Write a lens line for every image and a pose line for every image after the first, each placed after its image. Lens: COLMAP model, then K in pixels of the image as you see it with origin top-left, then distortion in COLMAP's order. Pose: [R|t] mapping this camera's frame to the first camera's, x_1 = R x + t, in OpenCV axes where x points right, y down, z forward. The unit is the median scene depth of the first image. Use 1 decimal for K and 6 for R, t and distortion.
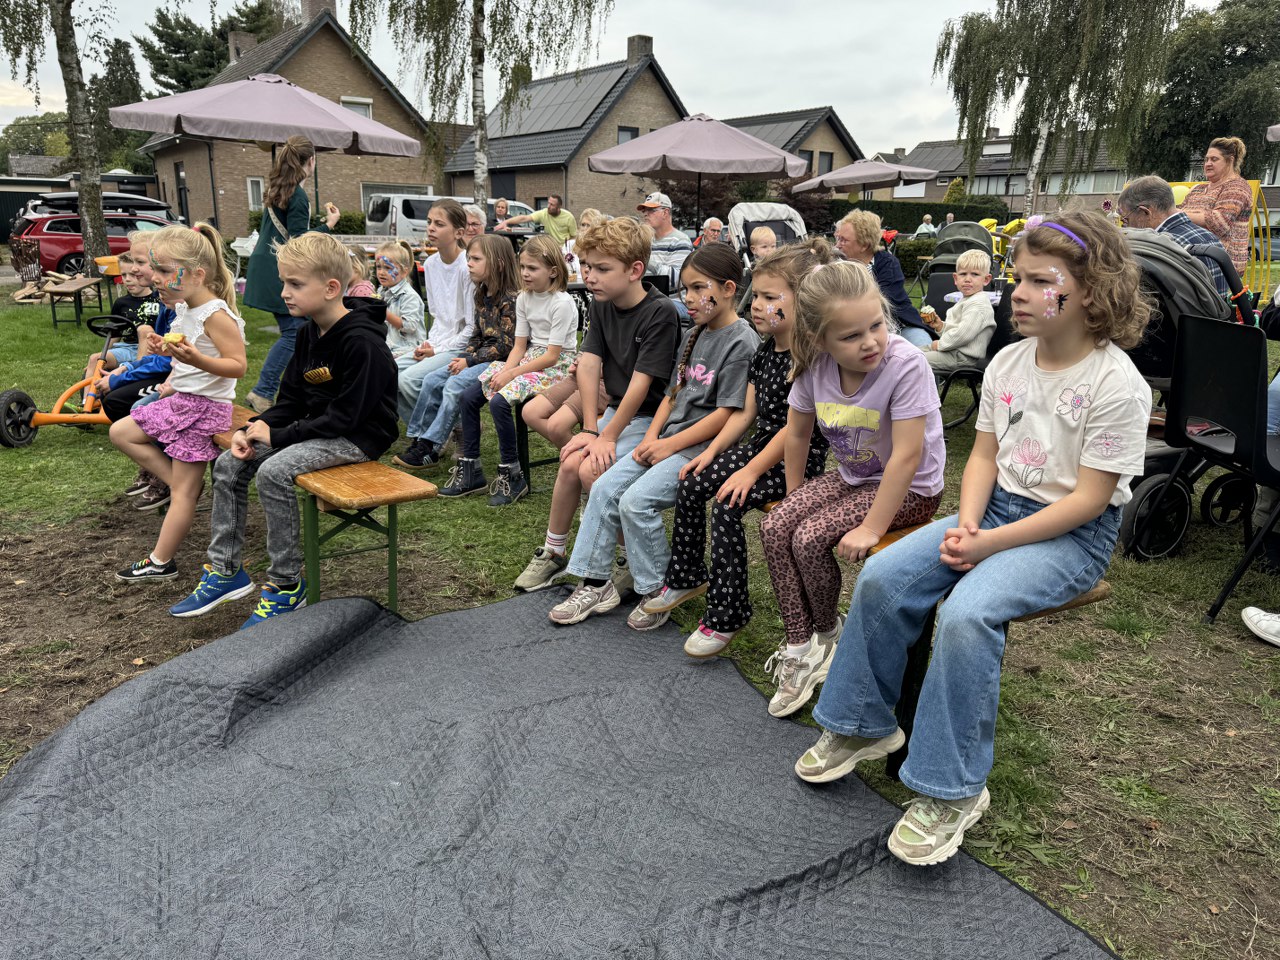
lens RADIAL K [[918.0, 0, 636.0], [0, 918.0, 486.0], [0, 0, 1]] dist [-0.013895, 0.003189]
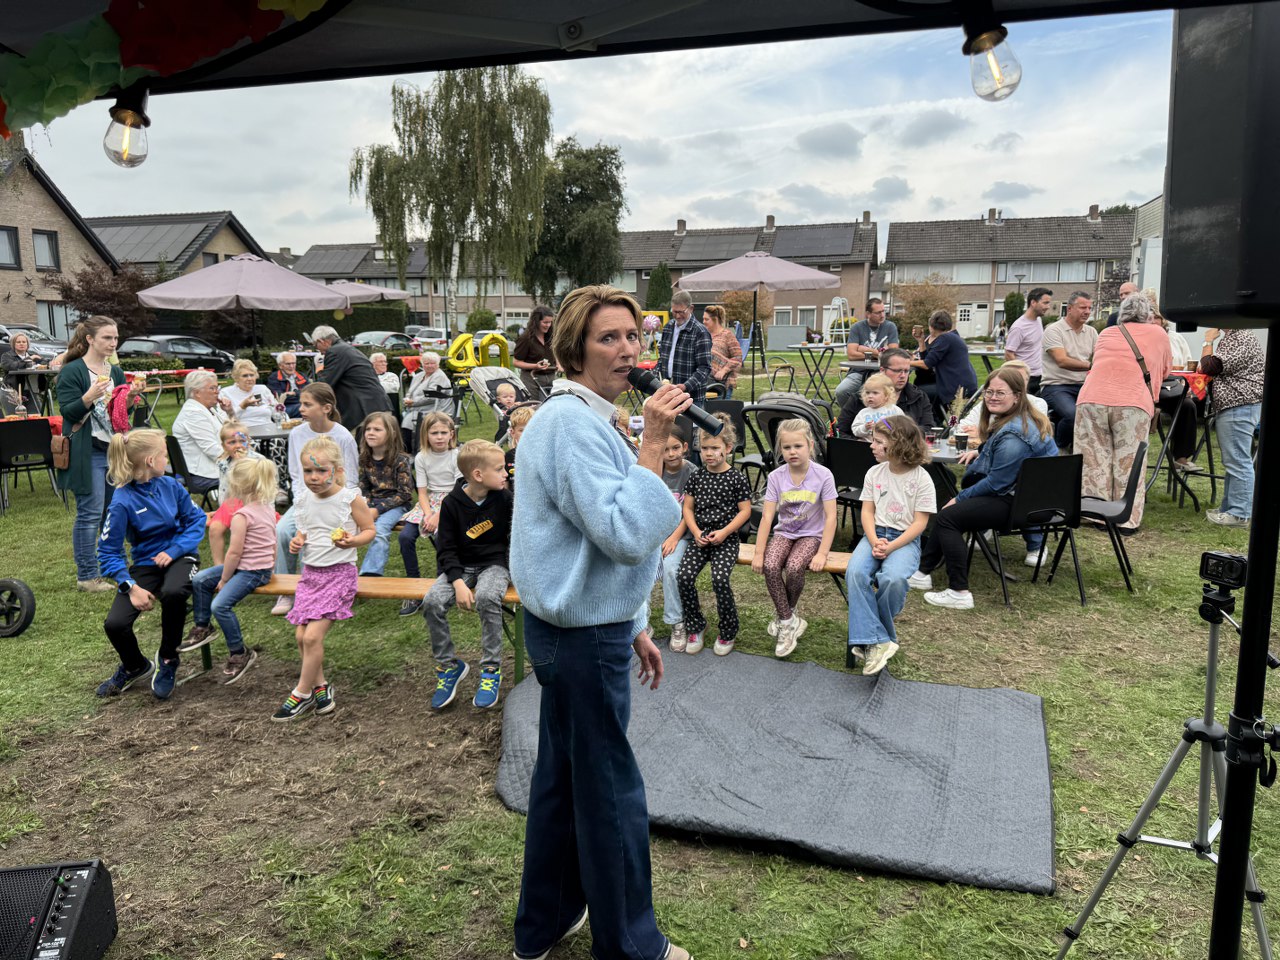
lens RADIAL K [[903.8, 0, 642.3], [0, 903.8, 469.2], [0, 0, 1]] dist [0.114681, -0.151684]
pose [[0.794594, -0.114017, 0.596339, -0.142682], [0.179745, 0.982355, -0.051681, -0.012530], [-0.579924, 0.148254, 0.801067, -0.055455]]
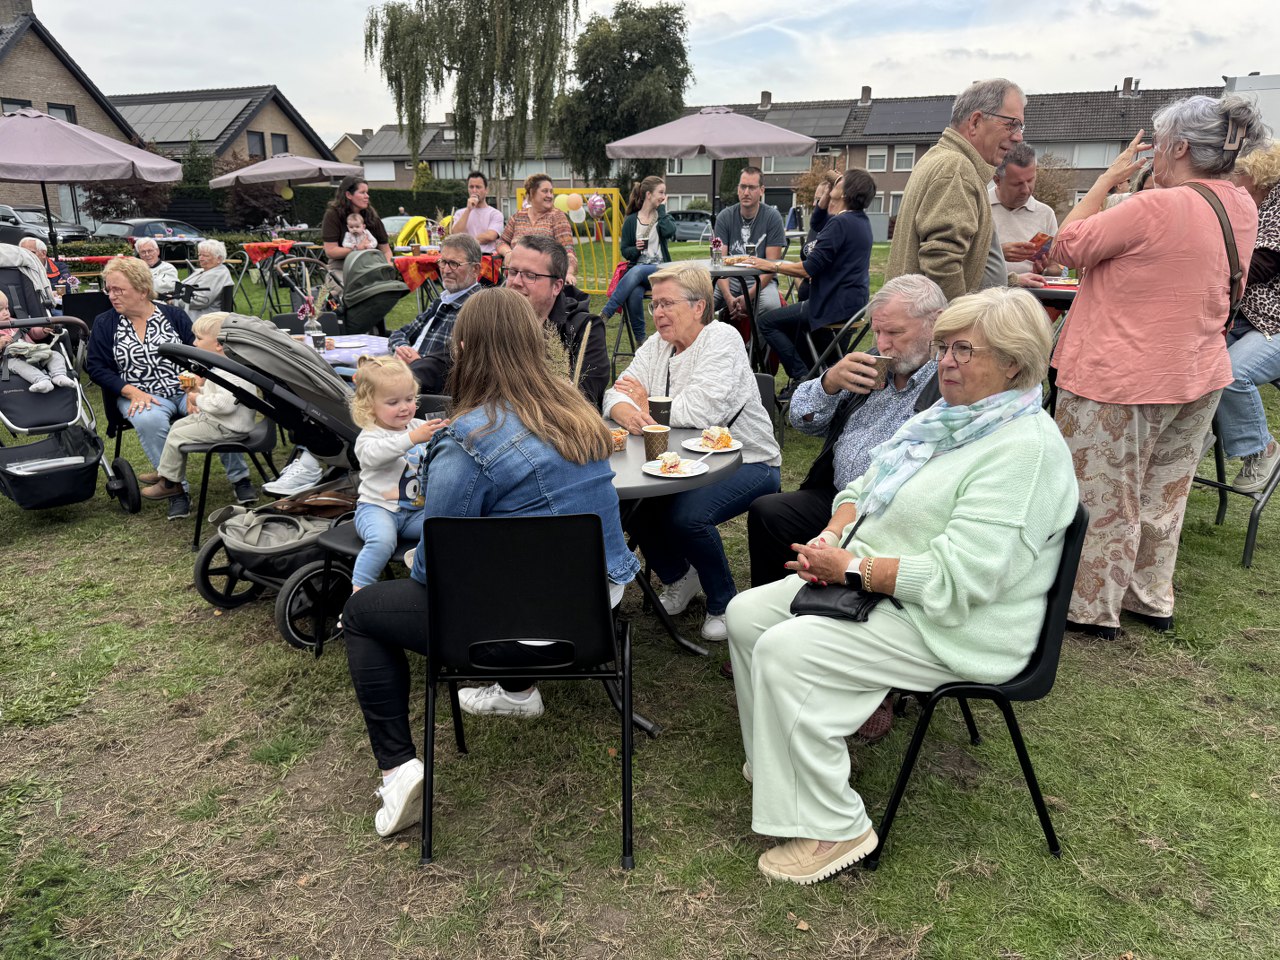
lens RADIAL K [[900.6, 0, 640.0], [0, 900.6, 480.0], [0, 0, 1]] dist [0.035836, -0.037954]
pose [[0.865756, -0.153063, 0.476485, 0.068106], [0.143909, 0.988011, 0.055904, -0.017422], [-0.479329, 0.020171, 0.877403, -0.004076]]
